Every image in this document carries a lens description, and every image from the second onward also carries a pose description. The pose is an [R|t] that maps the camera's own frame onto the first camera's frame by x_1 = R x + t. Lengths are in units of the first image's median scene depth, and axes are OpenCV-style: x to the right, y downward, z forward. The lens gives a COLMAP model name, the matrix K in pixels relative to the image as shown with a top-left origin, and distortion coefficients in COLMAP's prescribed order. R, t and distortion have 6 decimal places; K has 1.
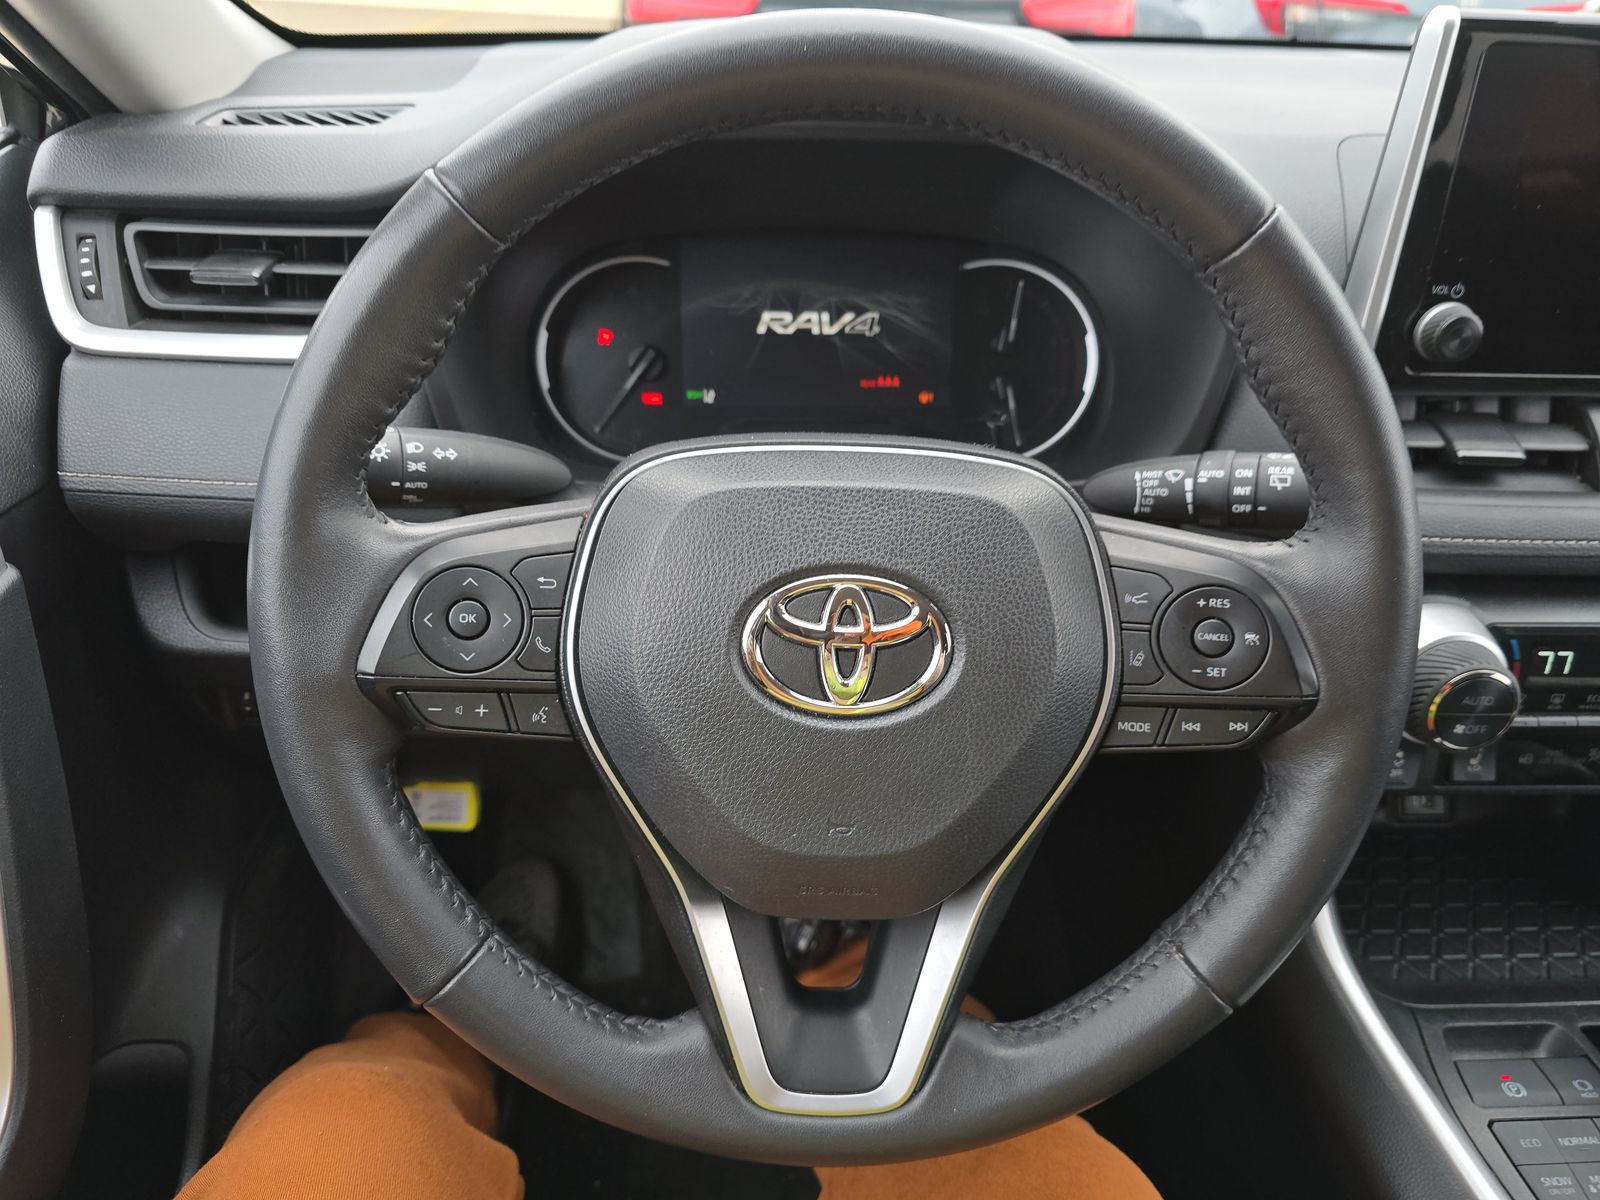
lens RADIAL K [[1076.0, 0, 791.0], [0, 1076.0, 612.7], [0, 0, 1]] dist [0.045886, -0.043529]
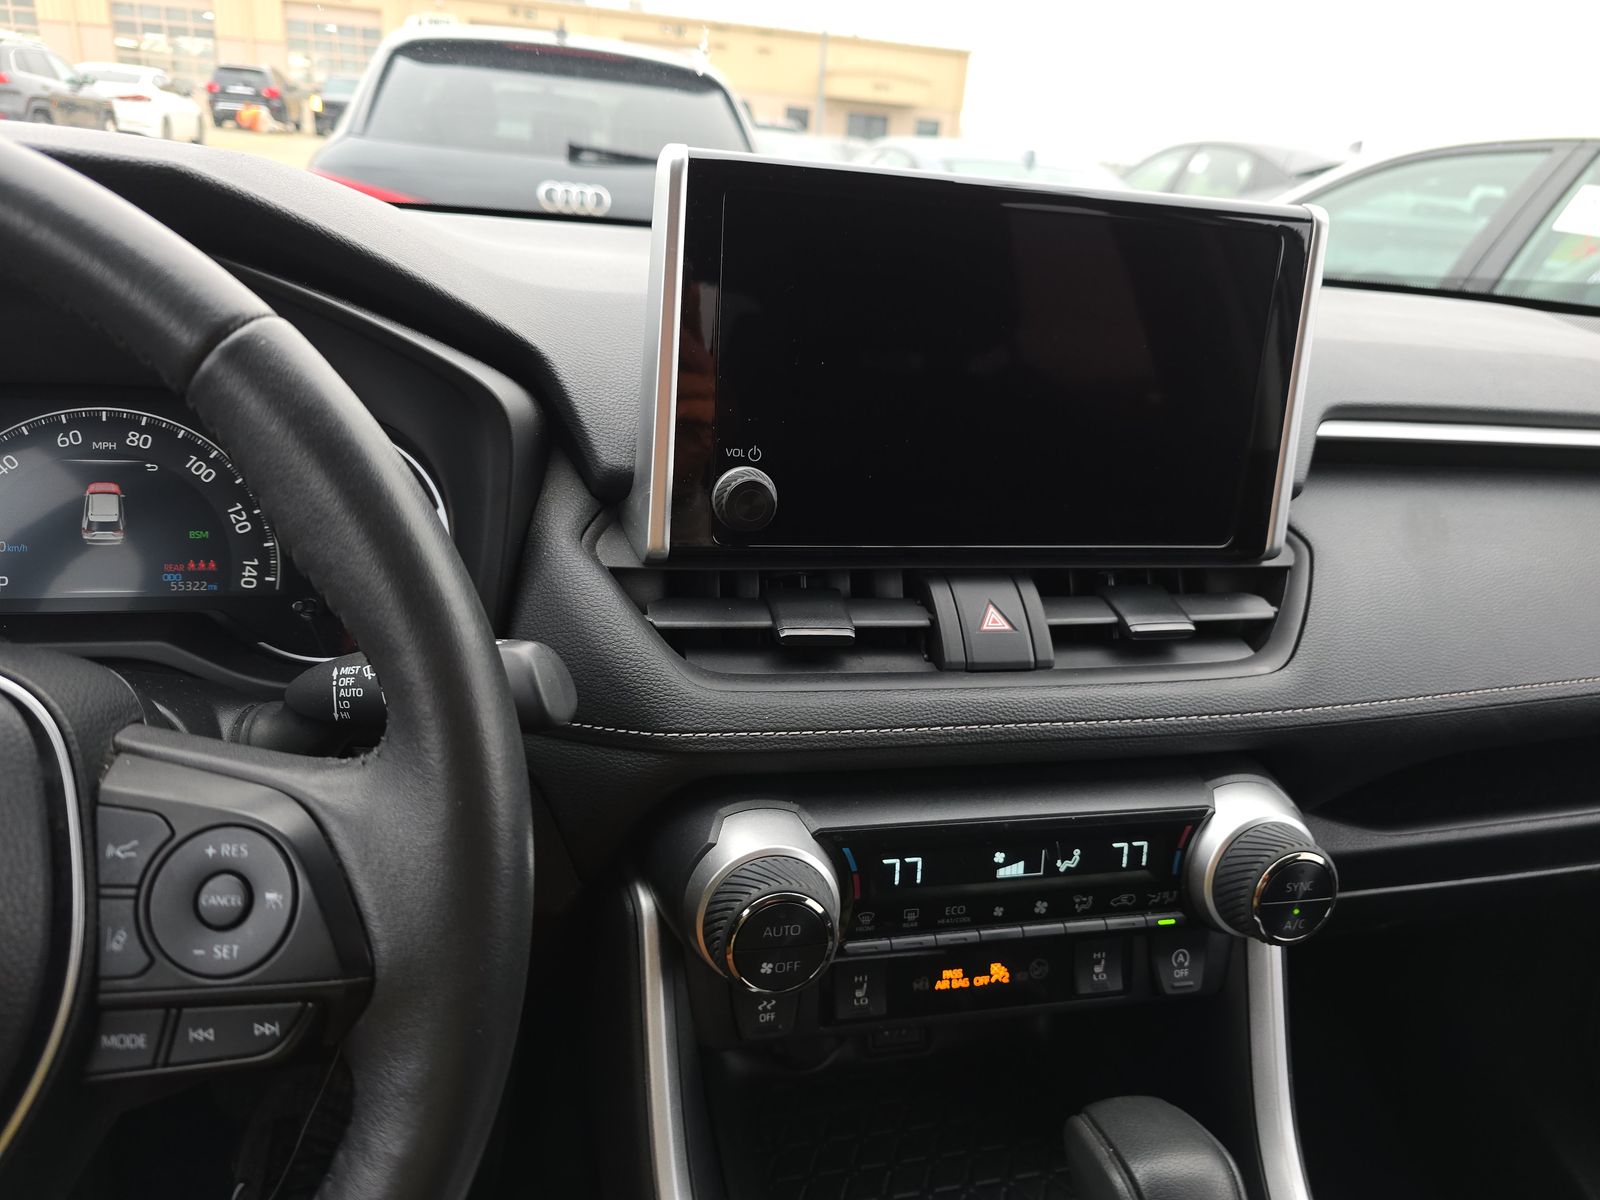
lens RADIAL K [[1076.0, 0, 789.7], [0, 1076.0, 600.8], [0, 0, 1]] dist [0.045886, -0.043529]
pose [[0.983242, -0.024730, 0.180621, 0.484003], [0.057570, 0.982178, -0.178920, -0.016609], [-0.172977, 0.186320, 0.967142, 0.160957]]
